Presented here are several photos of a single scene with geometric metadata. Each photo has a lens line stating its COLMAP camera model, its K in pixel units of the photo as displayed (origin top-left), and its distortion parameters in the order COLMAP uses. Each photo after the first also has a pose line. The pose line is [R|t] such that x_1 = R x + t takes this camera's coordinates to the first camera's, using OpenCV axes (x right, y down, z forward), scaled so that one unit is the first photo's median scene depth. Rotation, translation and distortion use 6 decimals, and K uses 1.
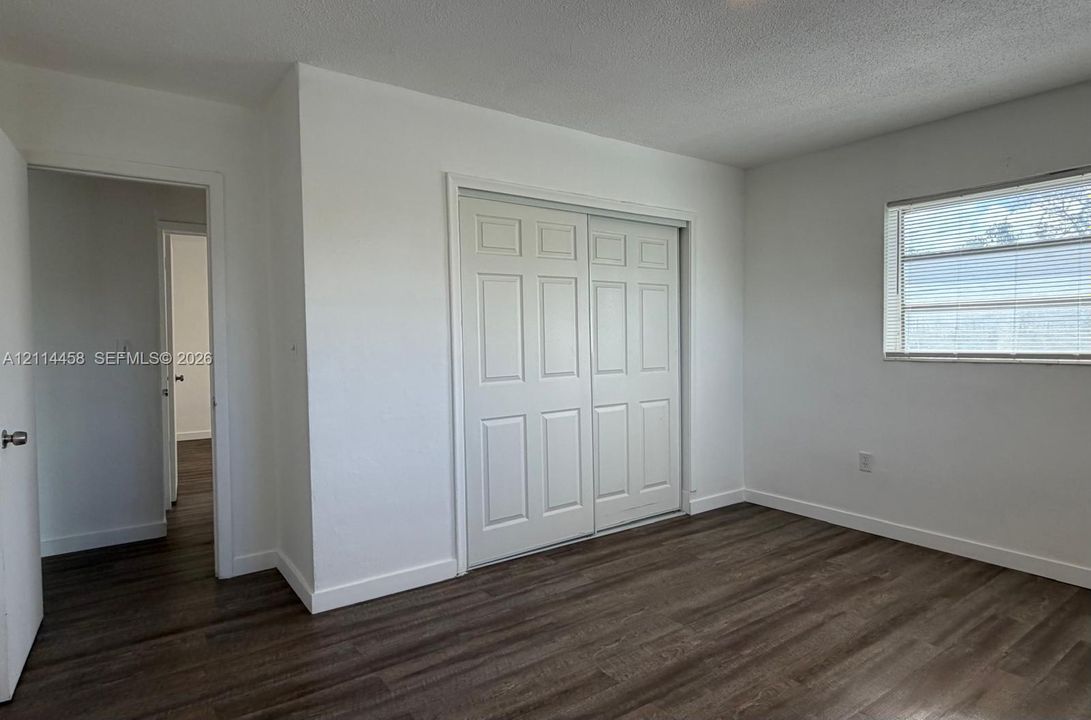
lens RADIAL K [[607.1, 0, 550.1], [0, 607.1, 340.7], [0, 0, 1]] dist [0.000340, 0.001600]
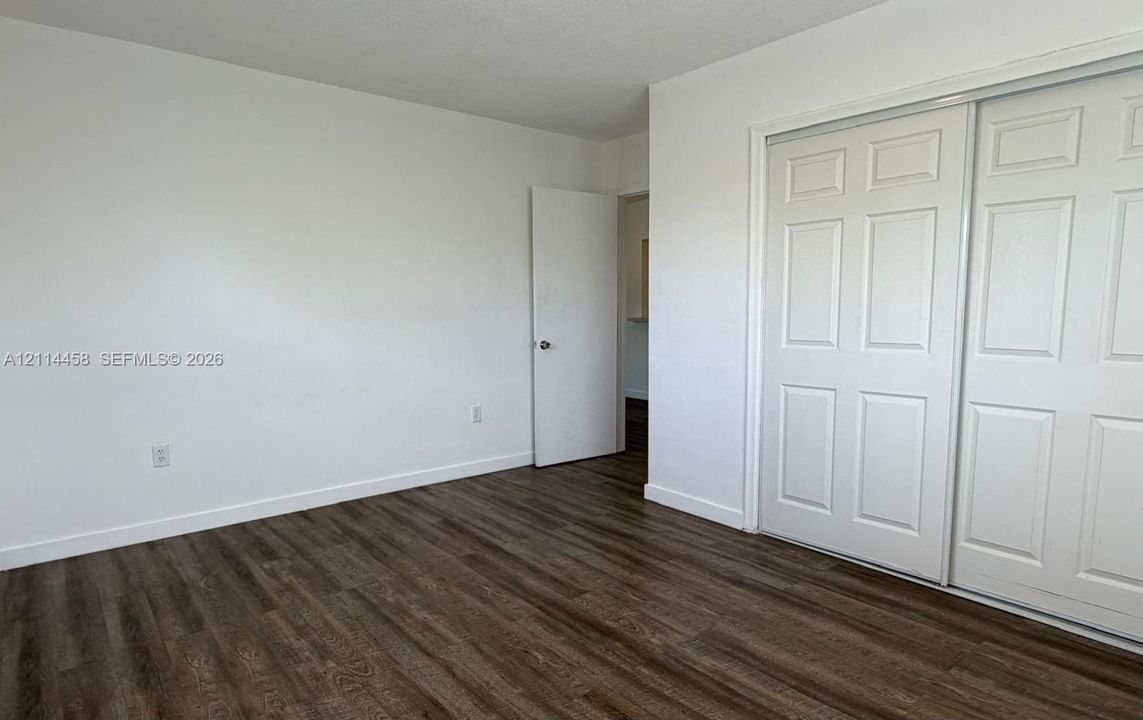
lens RADIAL K [[646.4, 0, 571.5], [0, 646.4, 360.0], [0, 0, 1]] dist [0.000754, 0.000124]
pose [[0.069511, 0.096357, -0.992917, 0.915104], [-0.009783, 0.995342, 0.095908, 0.001440], [0.997533, 0.003047, 0.070130, 0.659390]]
